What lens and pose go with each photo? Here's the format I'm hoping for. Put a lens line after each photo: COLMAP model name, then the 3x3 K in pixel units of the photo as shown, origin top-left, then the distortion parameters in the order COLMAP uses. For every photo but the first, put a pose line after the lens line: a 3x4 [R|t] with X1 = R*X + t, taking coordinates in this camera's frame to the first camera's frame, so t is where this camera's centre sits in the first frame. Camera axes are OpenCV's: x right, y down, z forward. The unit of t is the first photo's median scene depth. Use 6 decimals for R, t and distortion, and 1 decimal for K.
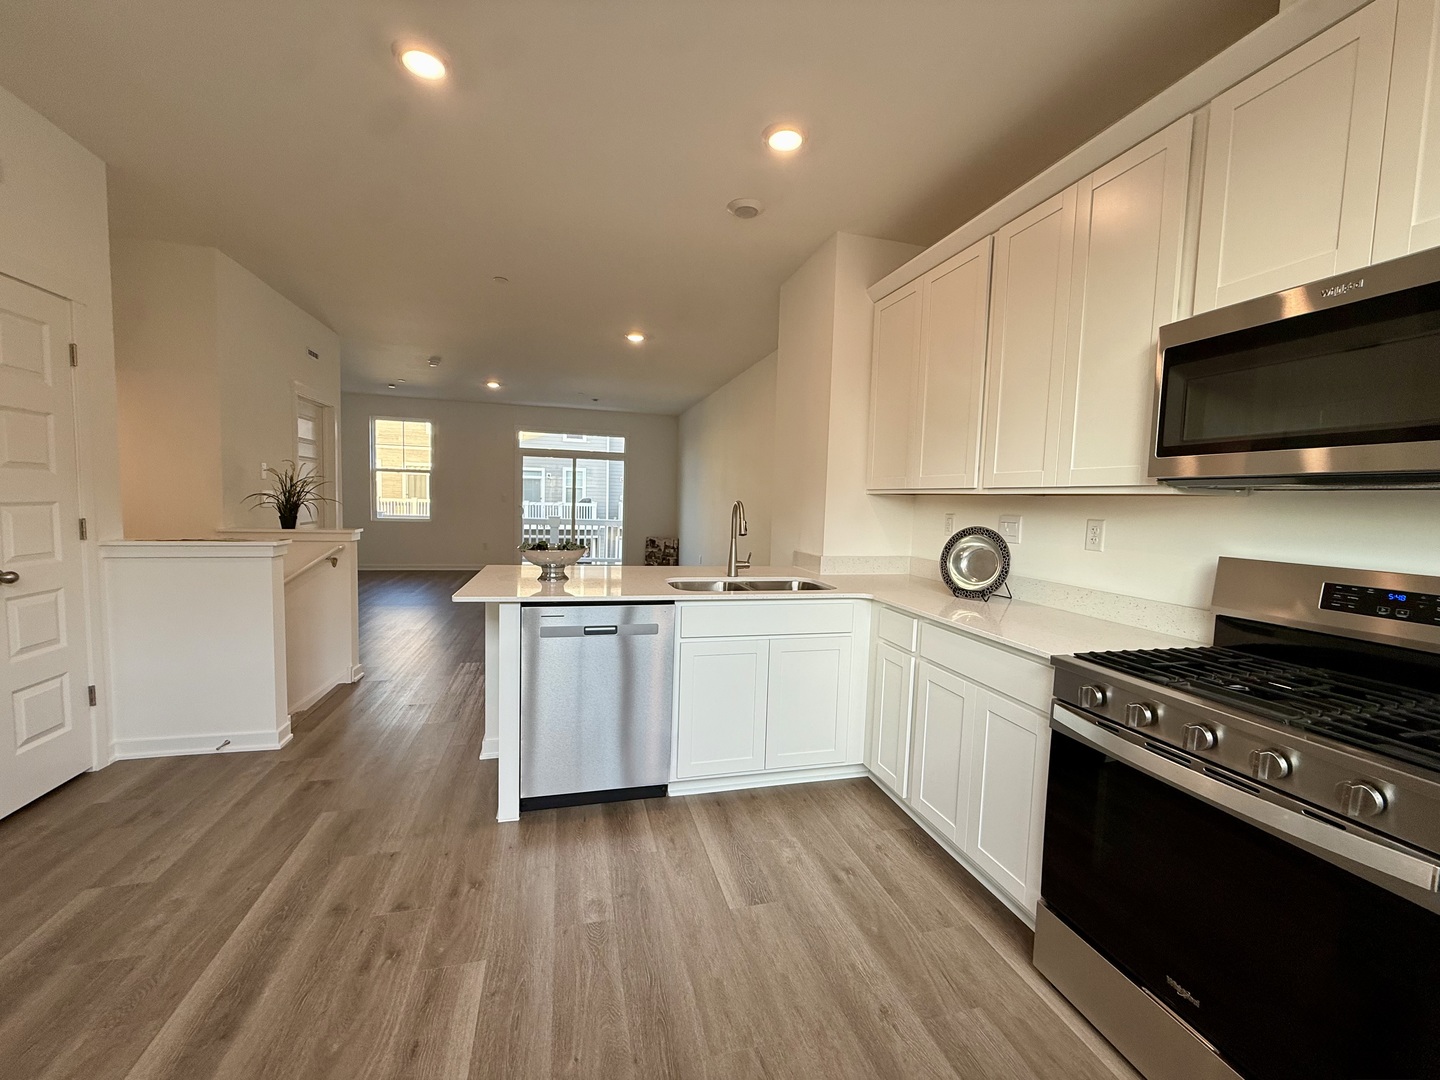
lens RADIAL K [[582.3, 0, 722.9], [0, 582.3, 541.3], [0, 0, 1]] dist [-0.000294, -0.000015]
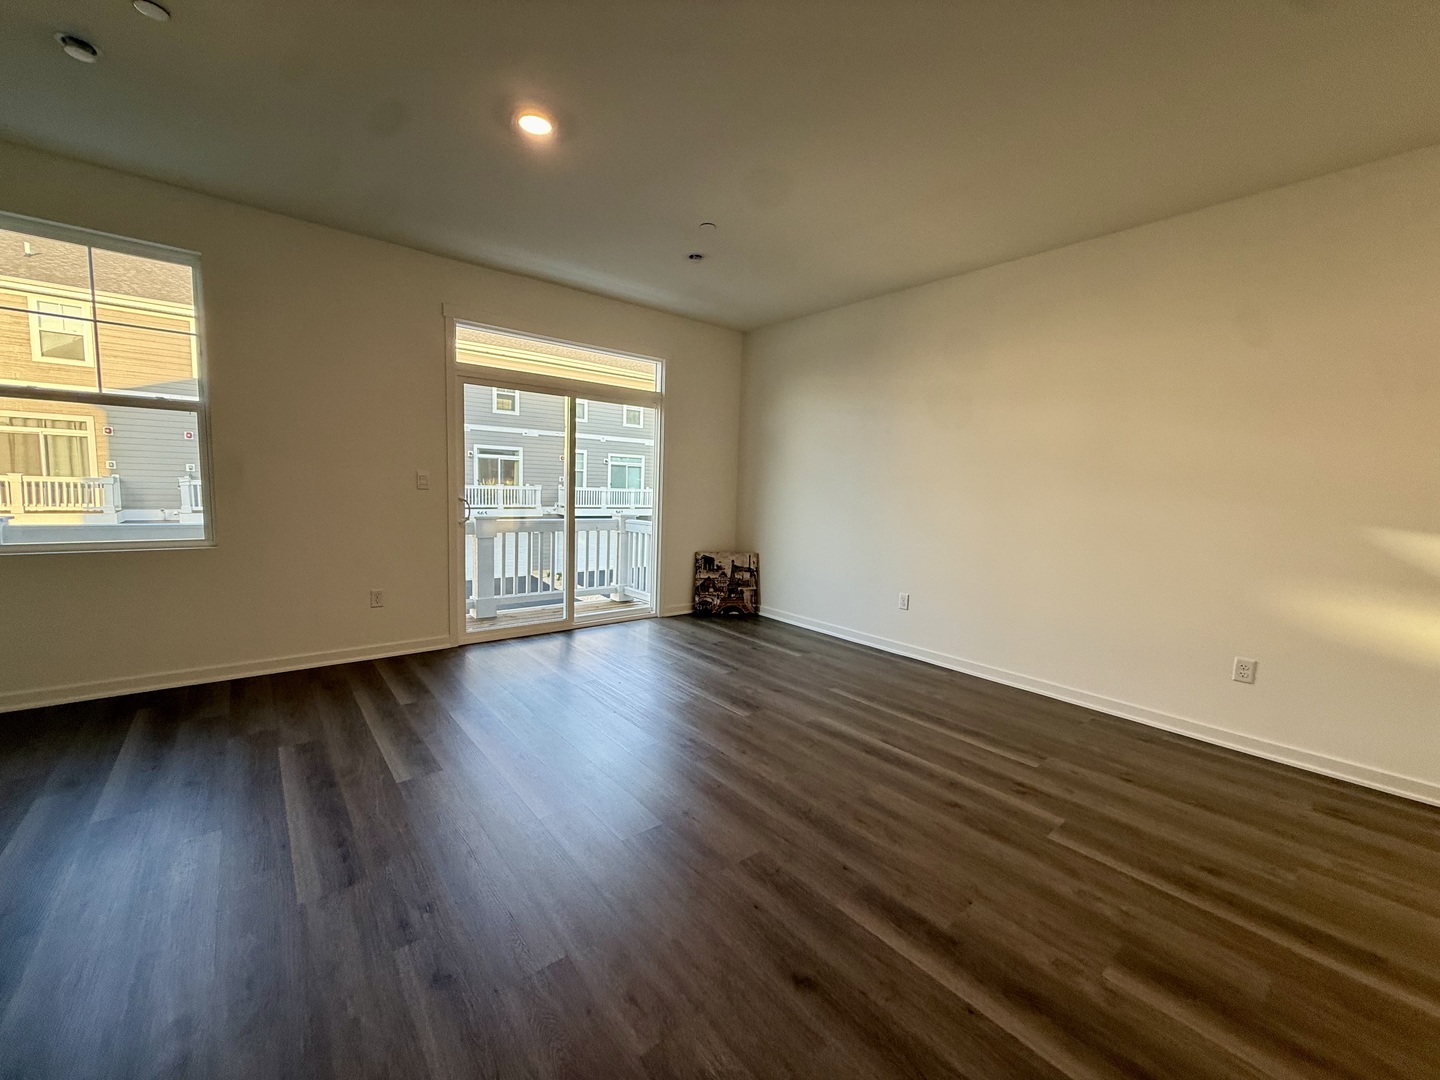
lens RADIAL K [[582.3, 0, 715.9], [0, 582.3, 539.9], [0, 0, 1]] dist [-0.000294, -0.000015]
pose [[0.916133, -0.042211, 0.398646, -0.334057], [0.027469, 0.998714, 0.042622, -0.041960], [-0.399932, -0.028097, 0.916114, 0.502948]]
